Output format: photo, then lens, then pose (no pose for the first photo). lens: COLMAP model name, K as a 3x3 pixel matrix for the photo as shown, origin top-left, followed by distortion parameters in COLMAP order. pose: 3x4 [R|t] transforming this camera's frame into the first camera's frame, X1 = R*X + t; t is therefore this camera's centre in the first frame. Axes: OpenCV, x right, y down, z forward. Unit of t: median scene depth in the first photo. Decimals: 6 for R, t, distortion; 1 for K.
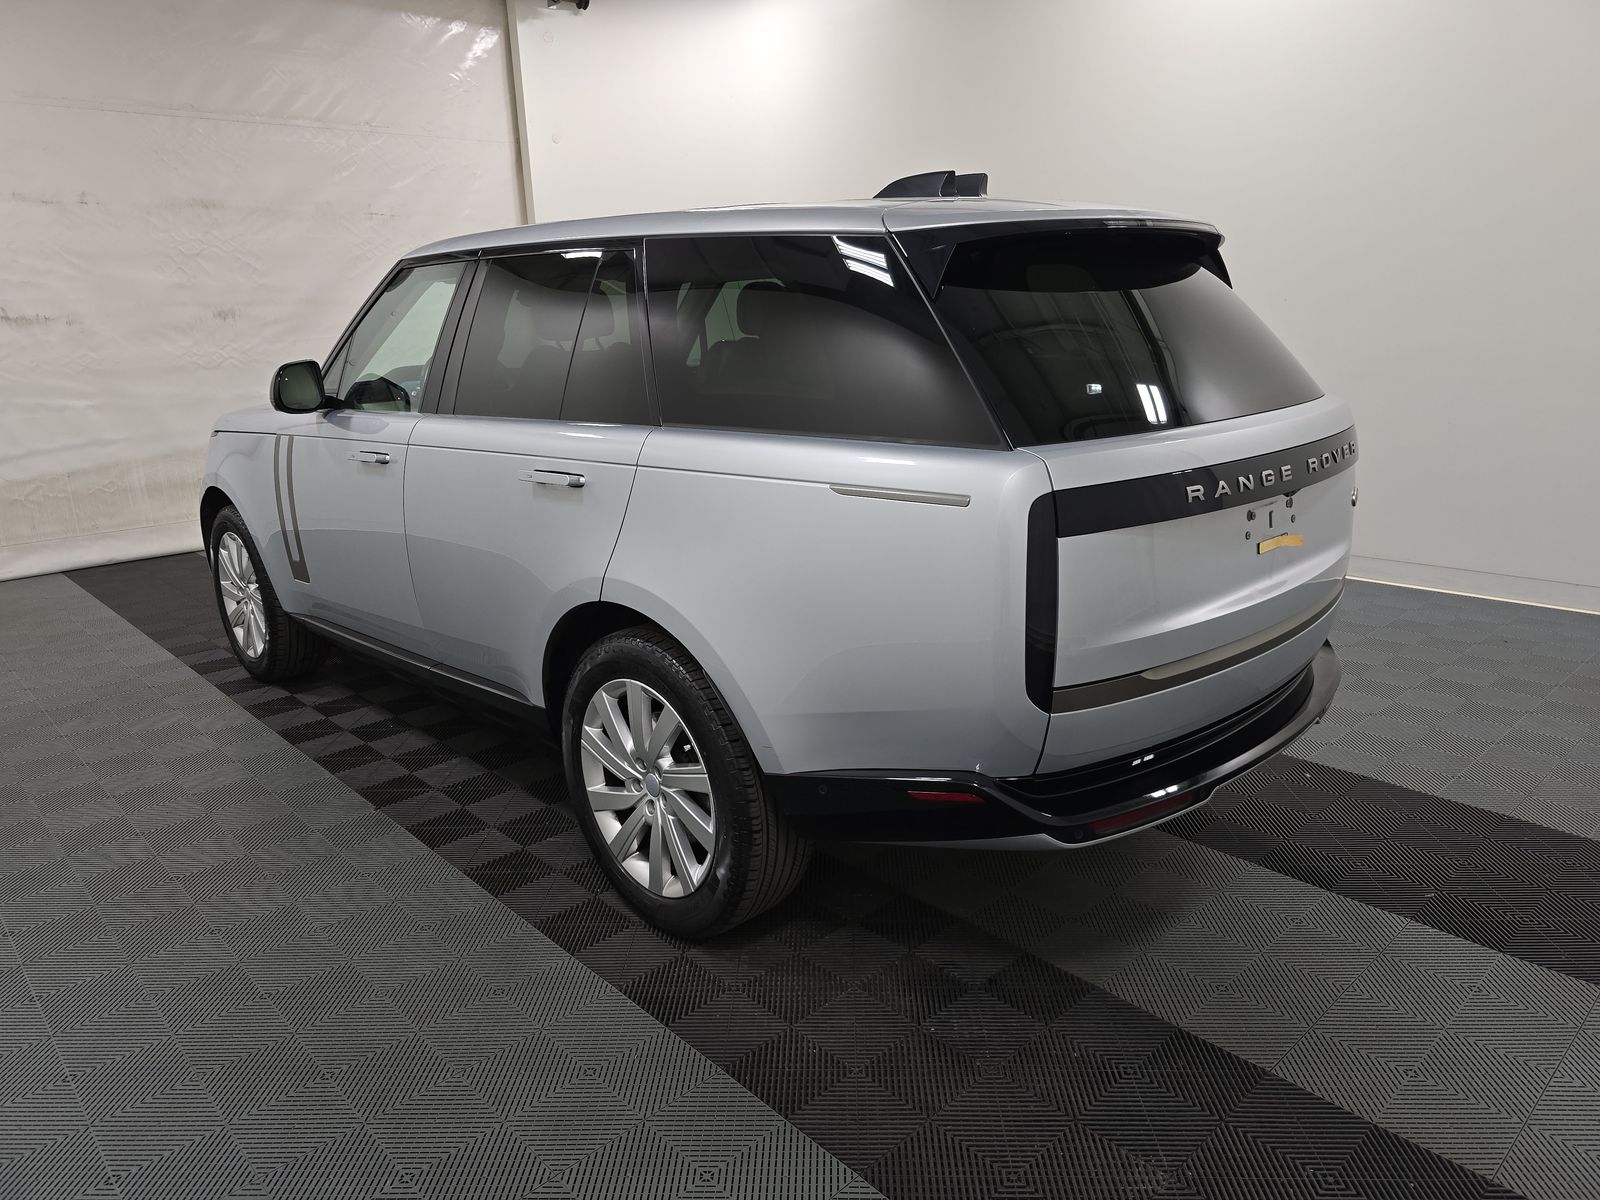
lens RADIAL K [[1091.9, 0, 800.0], [0, 1091.9, 600.0], [0, 0, 1]] dist [0.032523, -0.028209]
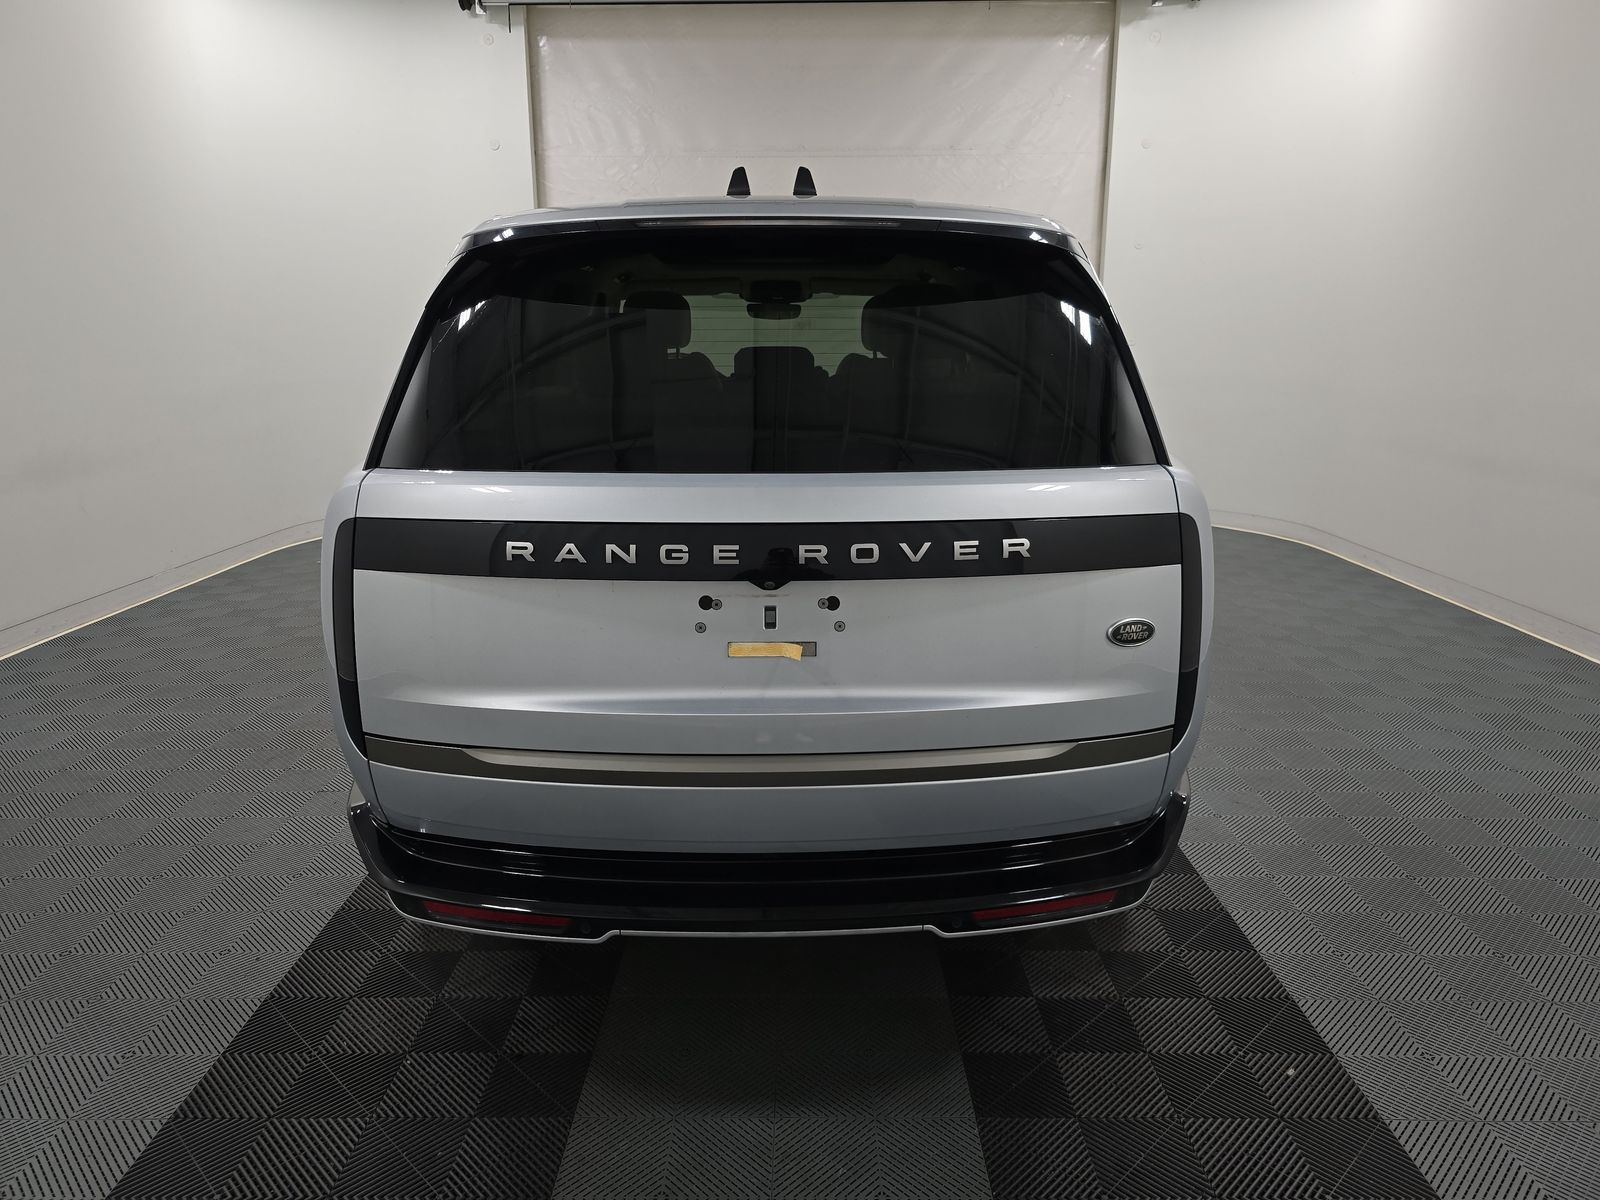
lens RADIAL K [[1091.9, 0, 800.0], [0, 1091.9, 600.0], [0, 0, 1]] dist [0.032523, -0.028209]
pose [[0.724158, 0.188626, -0.663337, 0.901325], [-0.196177, 0.978473, 0.064074, -0.131774], [0.661143, 0.083732, 0.745573, 0.451908]]
